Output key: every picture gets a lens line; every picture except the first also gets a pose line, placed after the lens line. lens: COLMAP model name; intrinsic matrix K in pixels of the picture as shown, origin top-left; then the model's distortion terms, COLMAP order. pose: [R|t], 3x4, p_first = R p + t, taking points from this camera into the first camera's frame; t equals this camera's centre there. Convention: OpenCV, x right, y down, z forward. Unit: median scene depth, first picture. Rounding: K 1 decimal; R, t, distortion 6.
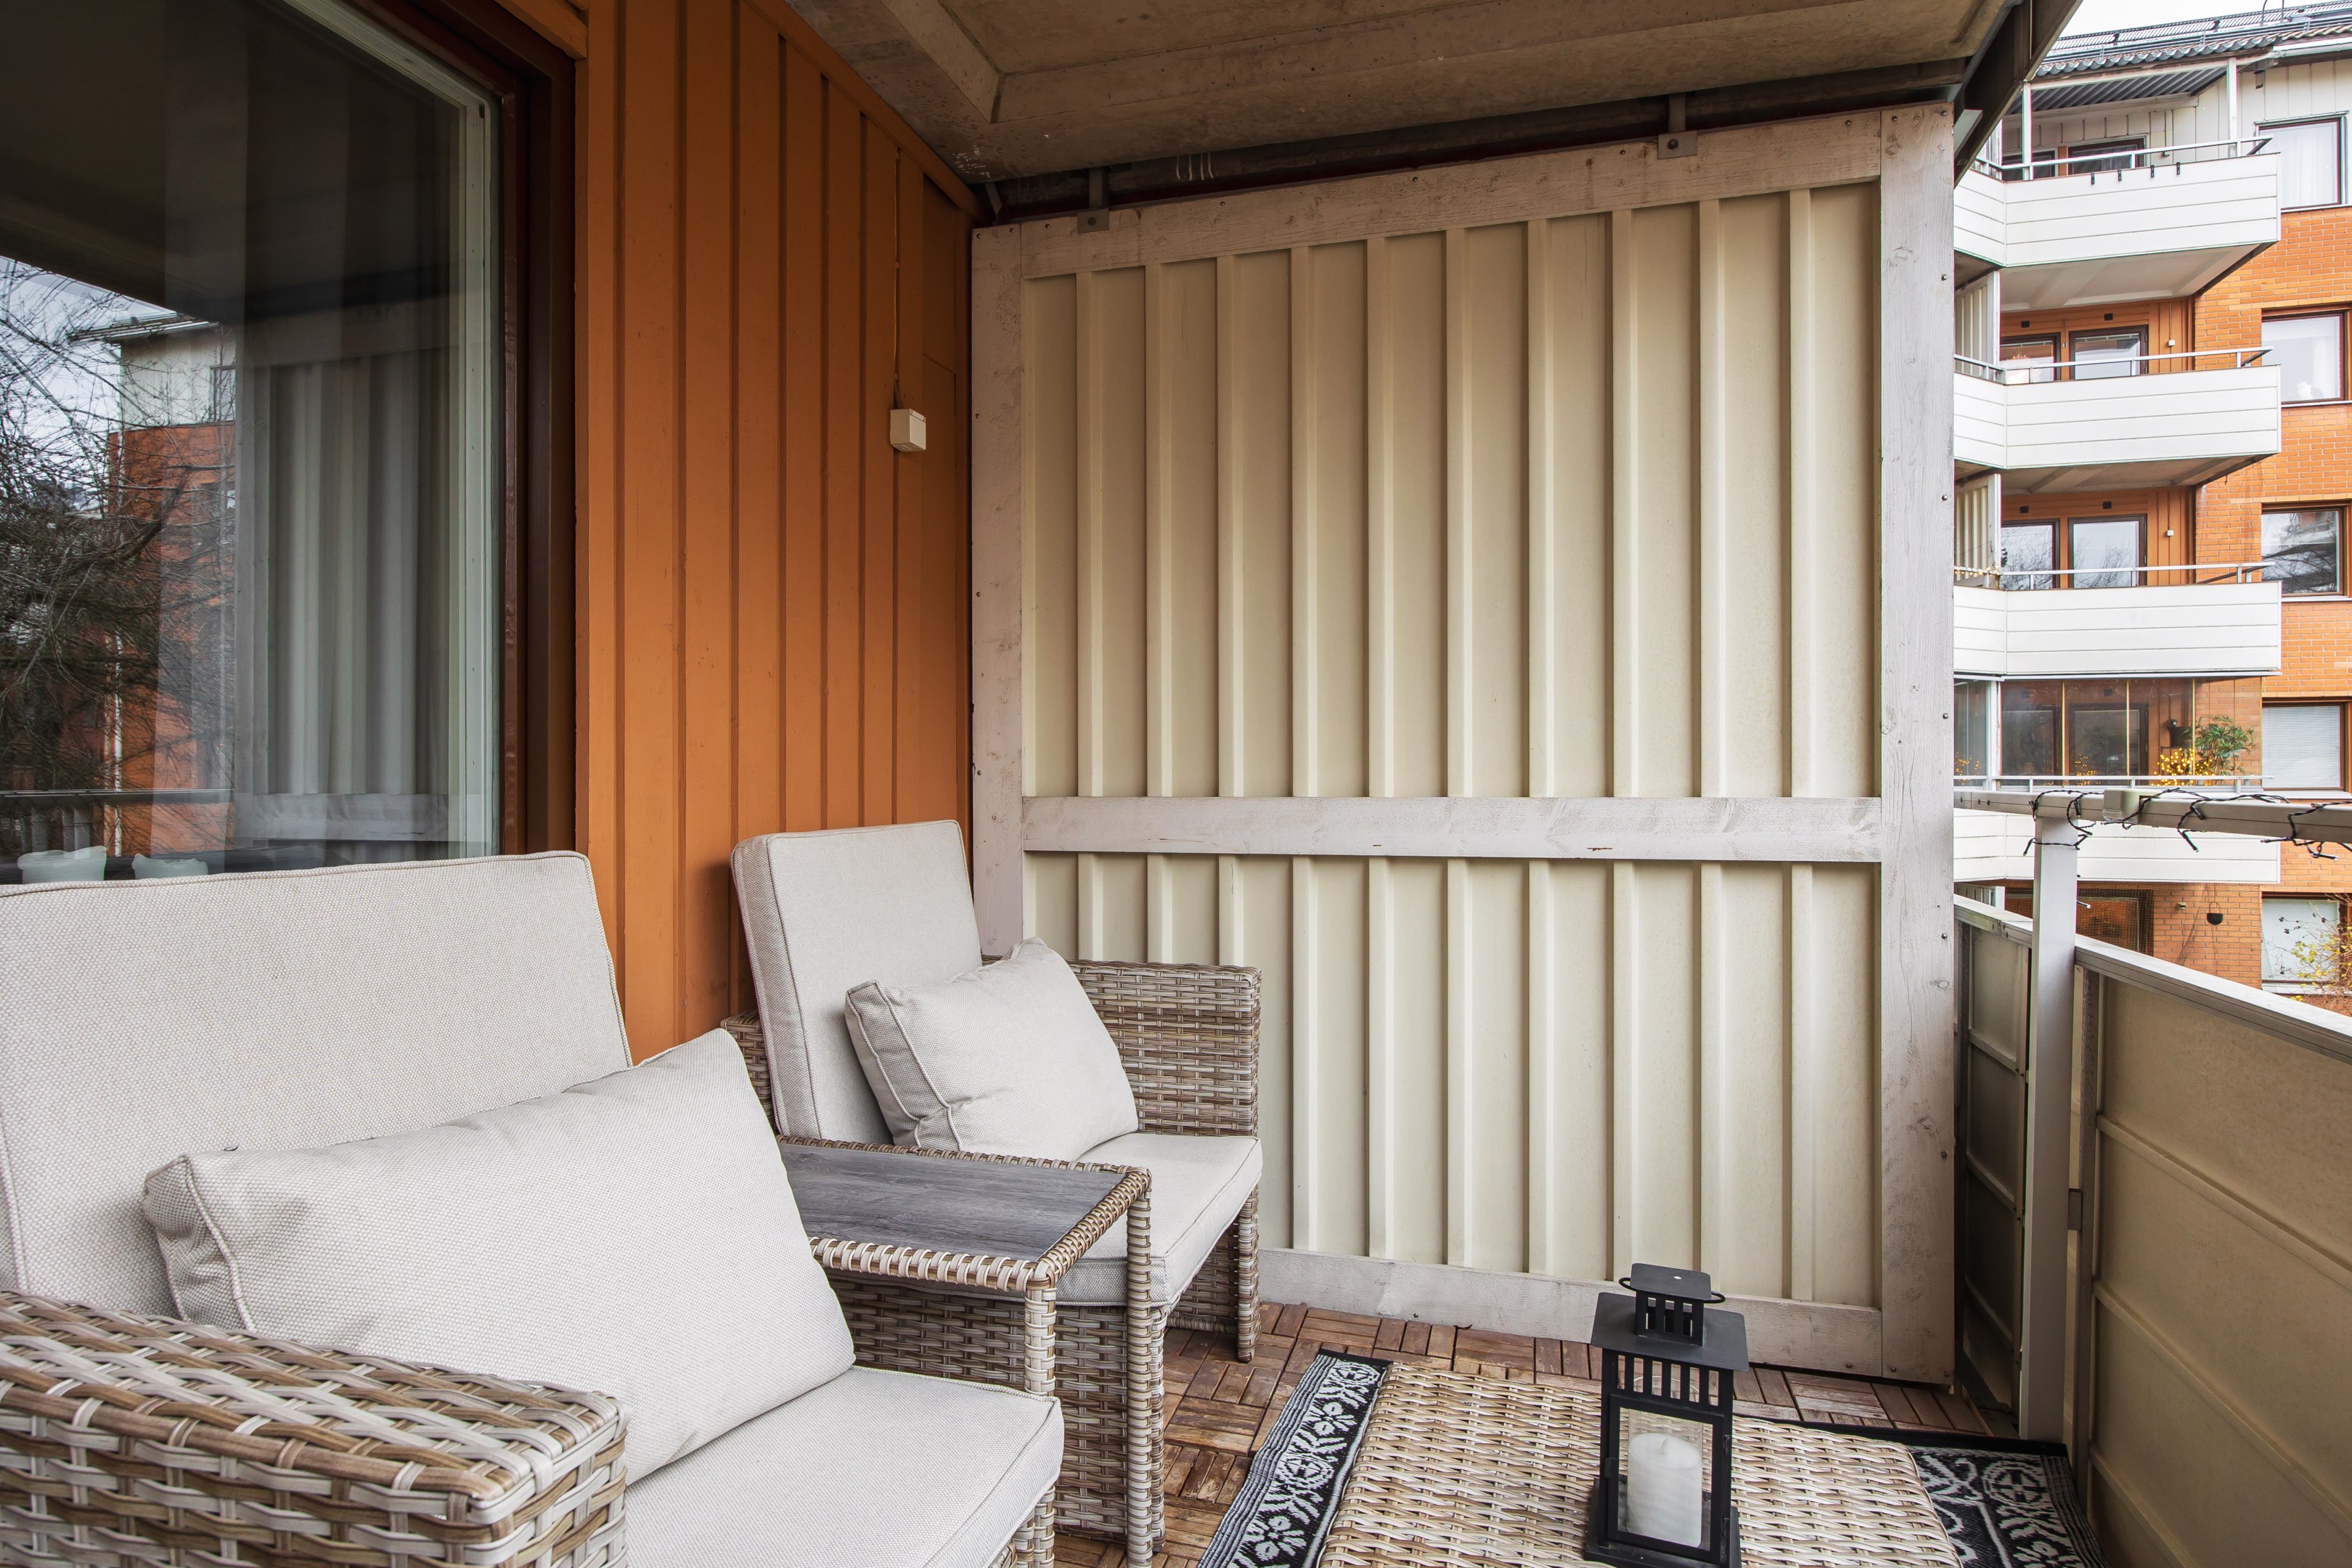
lens RADIAL K [[1322.6, 0, 1176.0], [0, 1322.6, 784.0], [0, 0, 1]] dist [-0.004343, -0.001189]
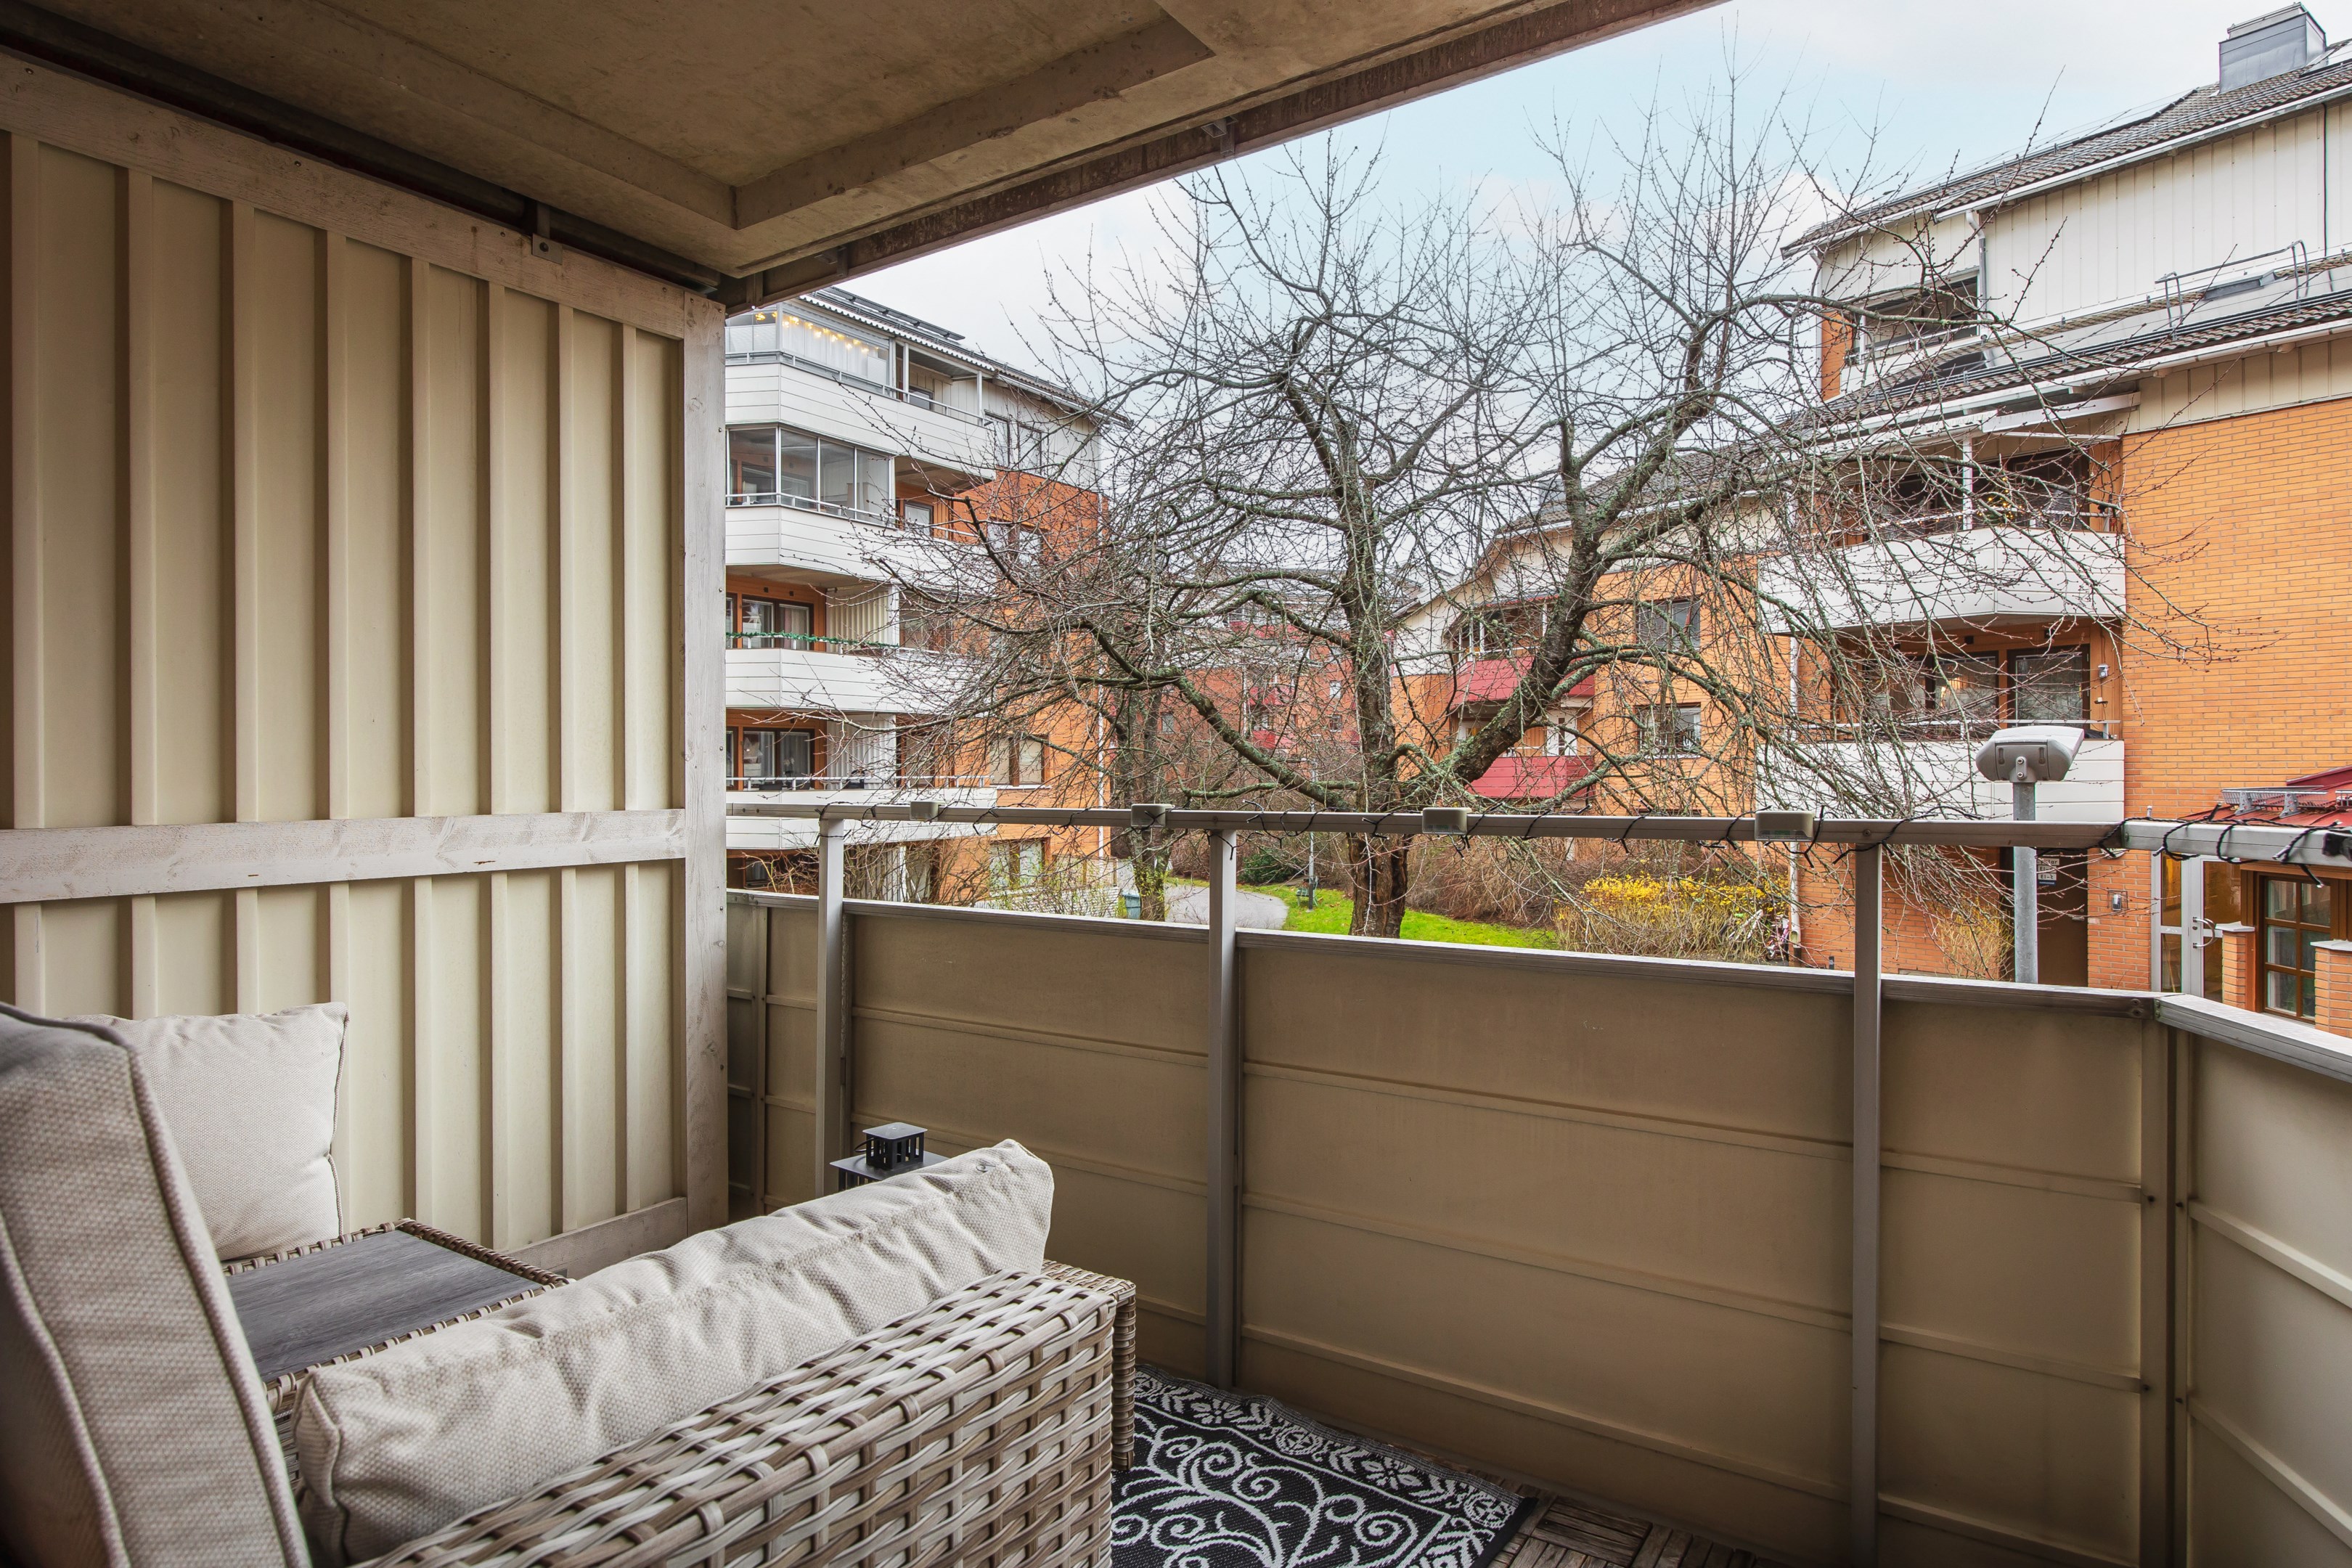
lens RADIAL K [[1322.6, 0, 1176.0], [0, 1322.6, 784.0], [0, 0, 1]] dist [-0.004343, -0.001189]
pose [[0.287067, -0.008365, 0.957874, -0.575679], [0.009176, 0.999940, 0.005983, -0.017379], [-0.957866, 0.007072, 0.287127, 0.143536]]
